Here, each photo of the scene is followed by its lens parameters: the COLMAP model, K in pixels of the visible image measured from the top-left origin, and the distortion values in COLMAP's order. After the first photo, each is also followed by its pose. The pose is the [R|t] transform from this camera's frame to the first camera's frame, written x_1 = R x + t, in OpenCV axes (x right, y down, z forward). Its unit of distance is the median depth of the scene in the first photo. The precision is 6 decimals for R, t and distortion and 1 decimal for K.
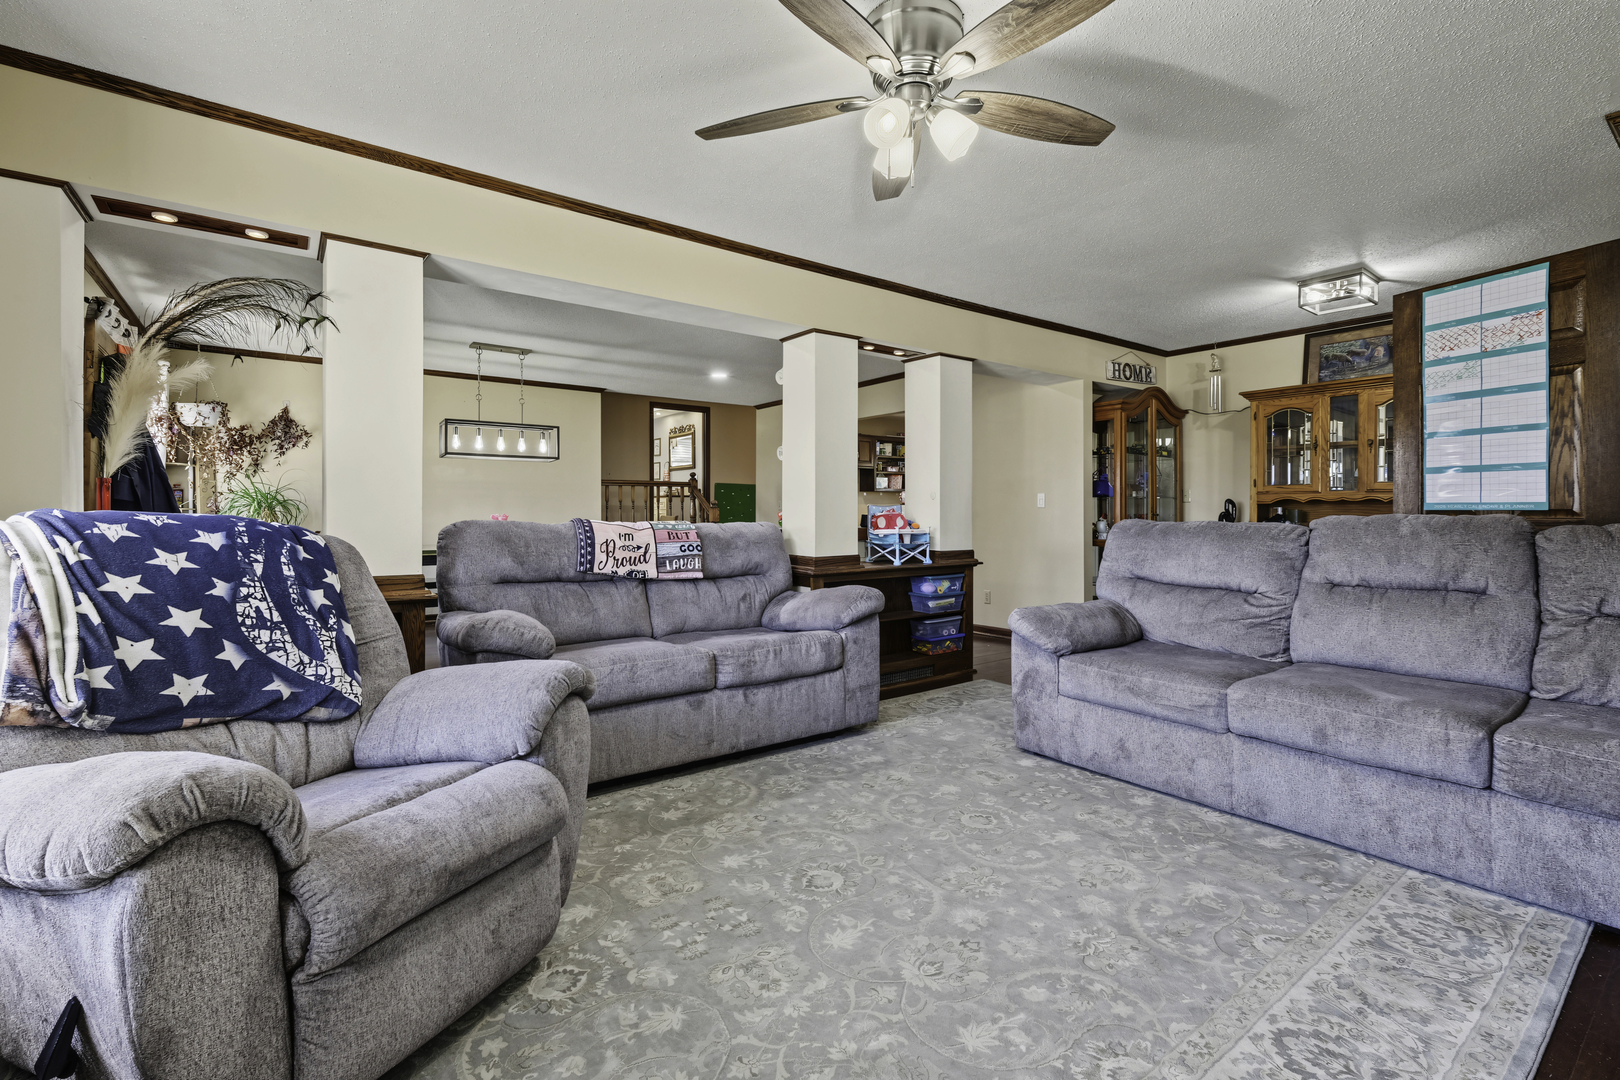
lens RADIAL K [[721.4, 0, 809.6], [0, 721.4, 514.5], [0, 0, 1]] dist [-0.001786, -0.000745]
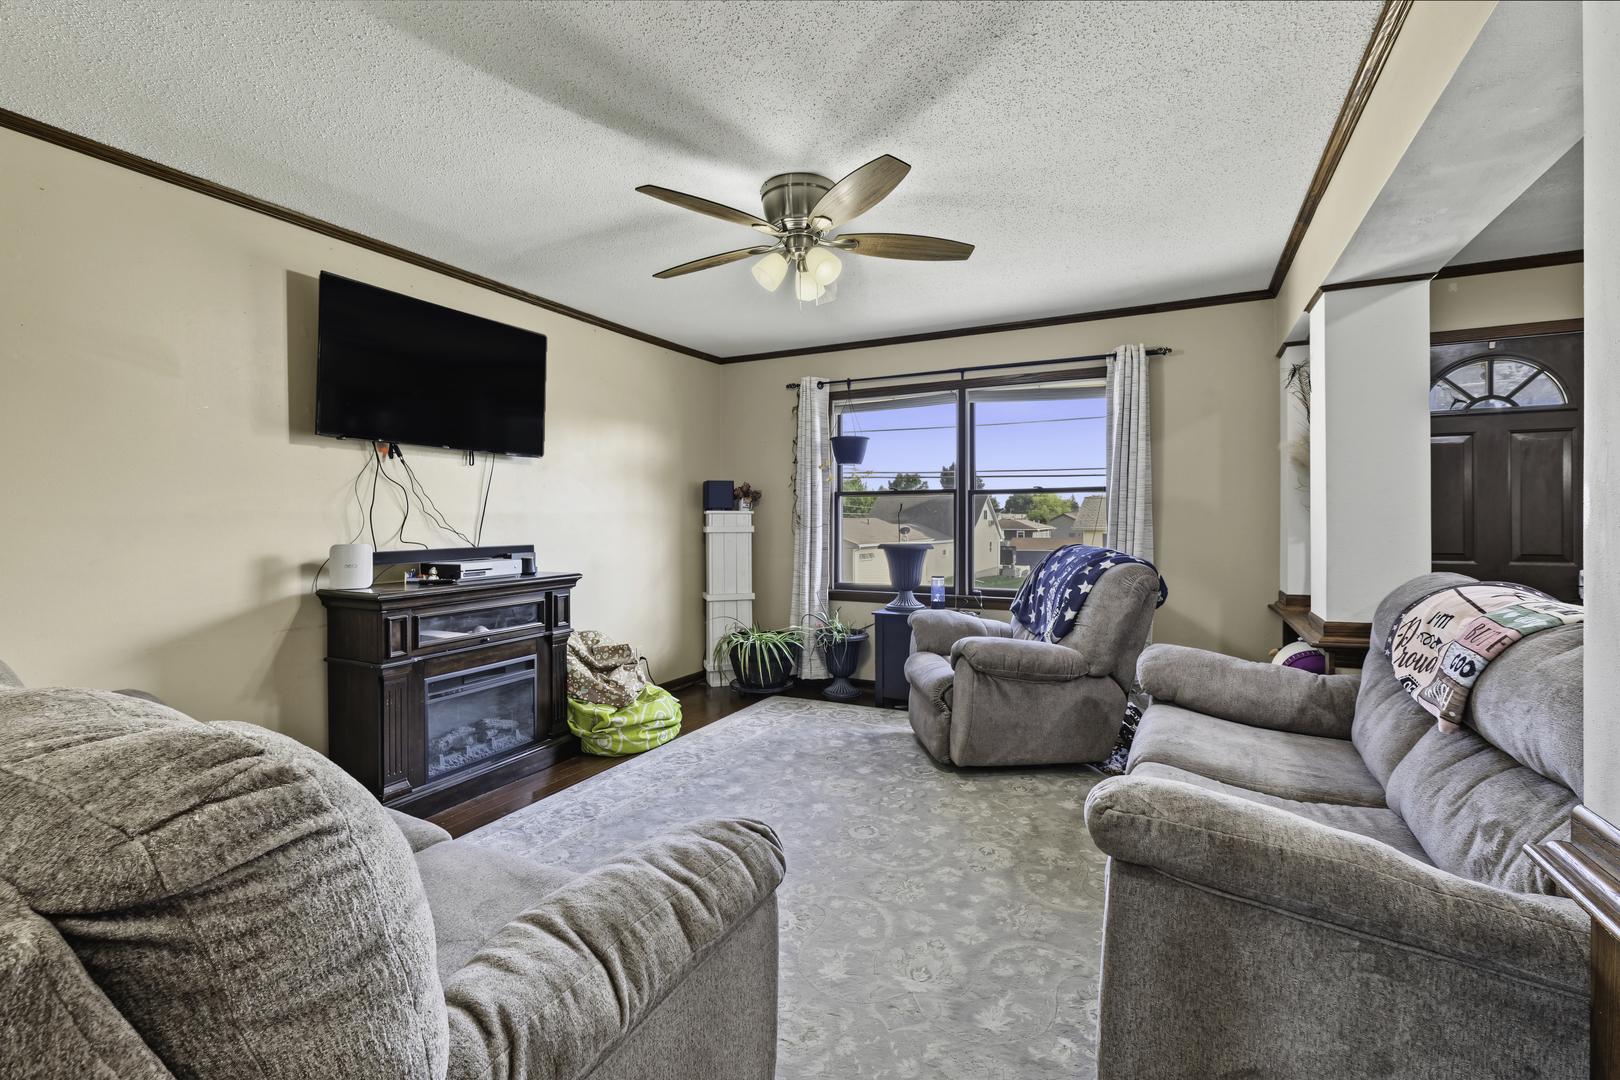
lens RADIAL K [[721.4, 0, 809.6], [0, 721.4, 514.5], [0, 0, 1]] dist [-0.001786, -0.000745]
pose [[-0.897184, 0.001715, -0.441654, 0.779647], [0.002476, 0.999996, -0.001146, -0.088395], [0.441651, -0.002121, -0.897185, 2.411598]]
